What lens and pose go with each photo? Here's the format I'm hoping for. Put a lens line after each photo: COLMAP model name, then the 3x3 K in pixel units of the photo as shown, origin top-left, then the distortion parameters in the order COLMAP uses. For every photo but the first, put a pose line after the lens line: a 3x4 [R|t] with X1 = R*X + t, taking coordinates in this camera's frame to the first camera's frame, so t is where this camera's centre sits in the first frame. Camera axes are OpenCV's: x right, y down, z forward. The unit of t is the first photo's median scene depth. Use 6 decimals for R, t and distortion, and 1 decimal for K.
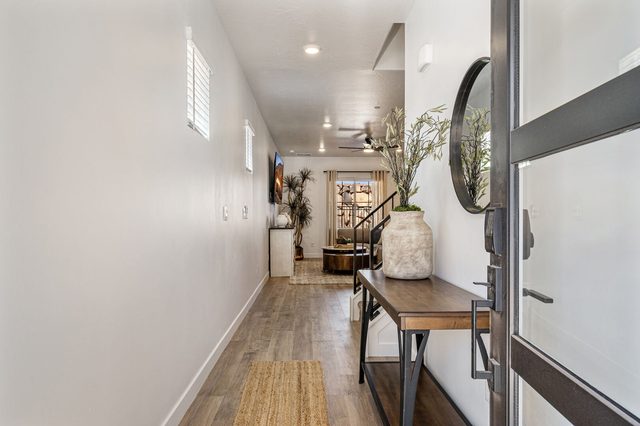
lens RADIAL K [[293.8, 0, 319.3], [0, 293.8, 221.9], [0, 0, 1]] dist [-0.045507, 0.009911]
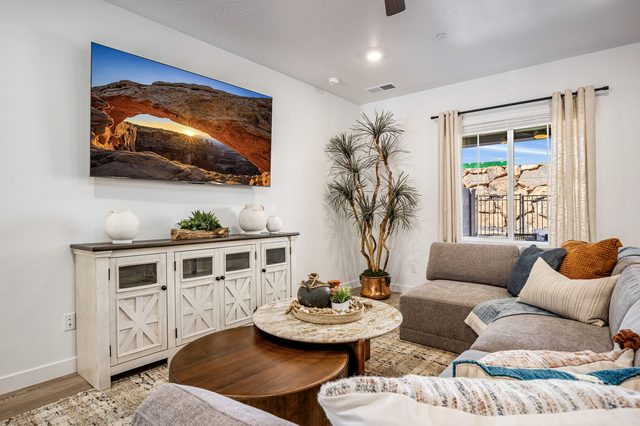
lens RADIAL K [[346.1, 0, 318.5], [0, 346.1, 211.1], [0, 0, 1]] dist [-0.017225, 0.000398]
pose [[0.736853, 0.005280, -0.676033, 0.292956], [-0.017250, 0.999791, -0.010993, -0.012199], [0.675833, 0.019761, 0.736790, 0.517747]]
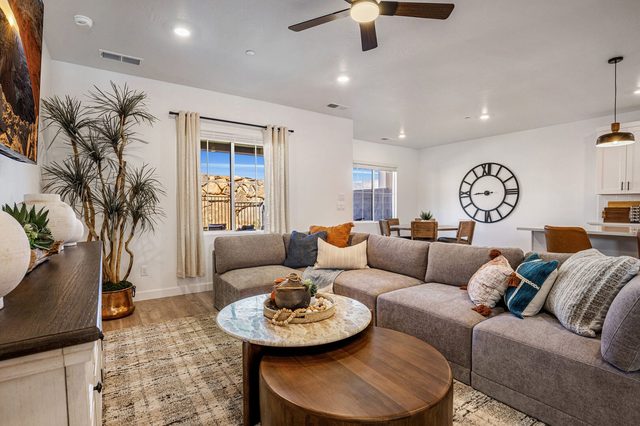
lens RADIAL K [[311.2, 0, 316.8], [0, 311.2, 219.9], [0, 0, 1]] dist [-0.024146, 0.000594]
pose [[0.858013, -0.017123, 0.513342, -0.042841], [0.009362, 0.999799, 0.017702, -0.009342], [-0.513543, -0.010383, 0.858001, 0.510242]]
